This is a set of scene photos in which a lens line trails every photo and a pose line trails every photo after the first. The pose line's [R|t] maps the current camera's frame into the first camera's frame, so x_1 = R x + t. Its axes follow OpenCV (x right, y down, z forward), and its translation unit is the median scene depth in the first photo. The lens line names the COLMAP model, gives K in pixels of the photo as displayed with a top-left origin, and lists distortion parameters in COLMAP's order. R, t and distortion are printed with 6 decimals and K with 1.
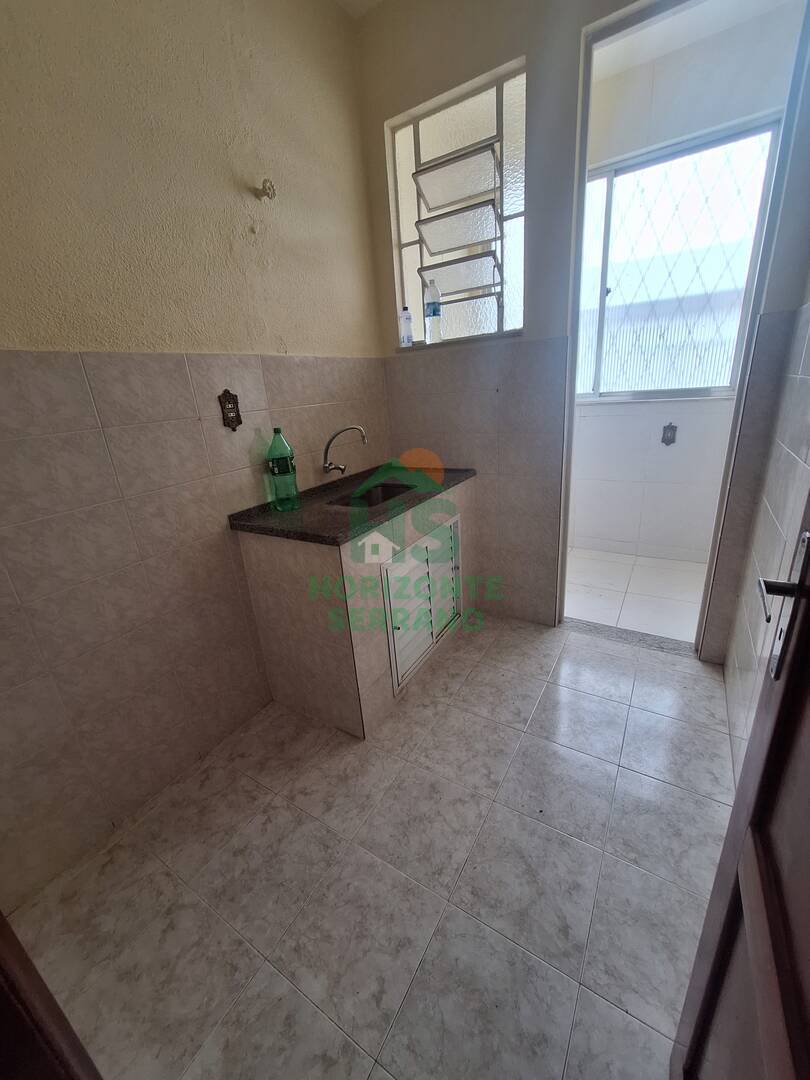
lens RADIAL K [[430.7, 0, 407.0], [0, 430.7, 534.5], [0, 0, 1]] dist [-0.009590, 0.001581]
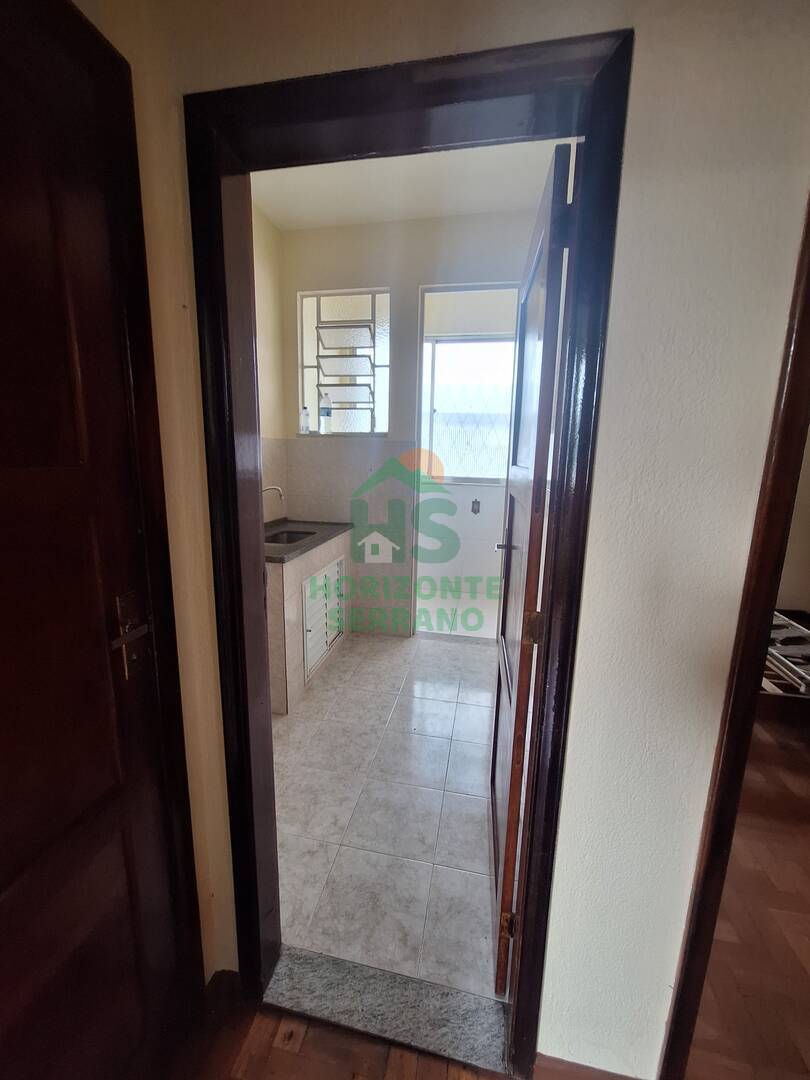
lens RADIAL K [[430.7, 0, 409.2], [0, 430.7, 536.5], [0, 0, 1]] dist [-0.009590, 0.001581]
pose [[0.930480, 0.022418, 0.365655, -0.221088], [0.034247, 0.988432, -0.147750, 0.125042], [-0.364737, 0.150001, 0.918949, -0.407139]]
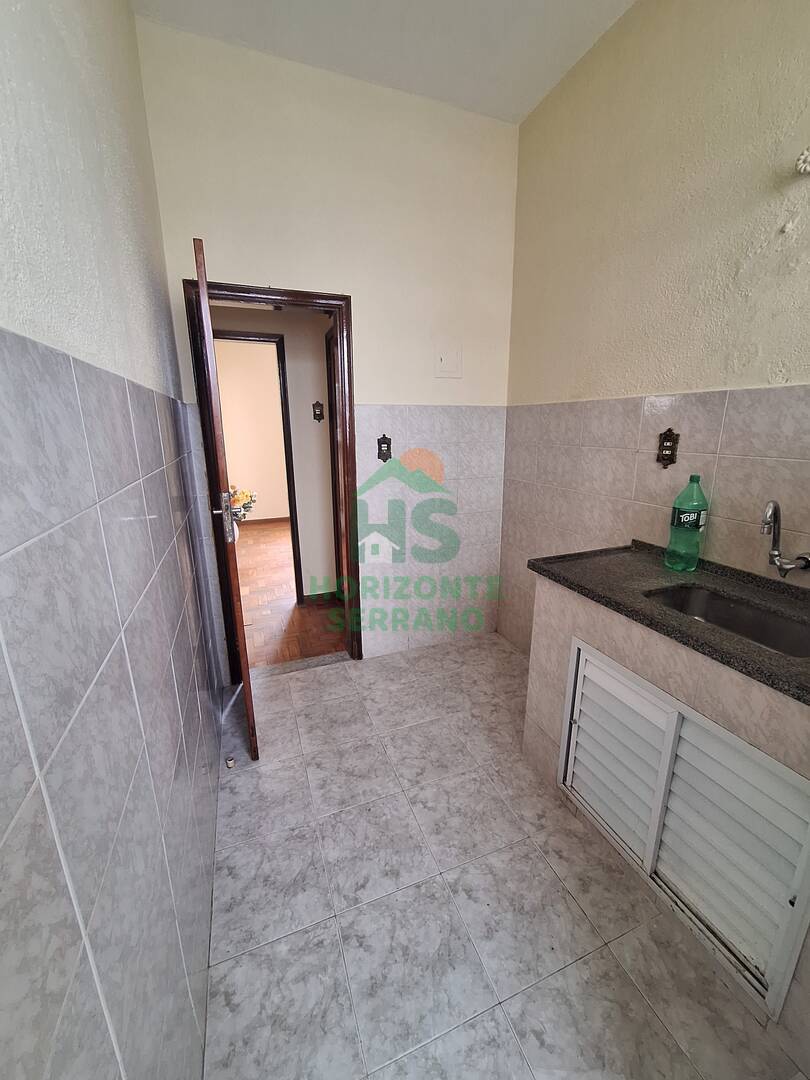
lens RADIAL K [[430.7, 0, 402.6], [0, 430.7, 535.9], [0, 0, 1]] dist [-0.009590, 0.001581]
pose [[-0.614308, 0.271036, -0.741057, 0.657932], [-0.206717, 0.851077, 0.482635, -0.398719], [0.761507, 0.449676, -0.466796, 0.920241]]
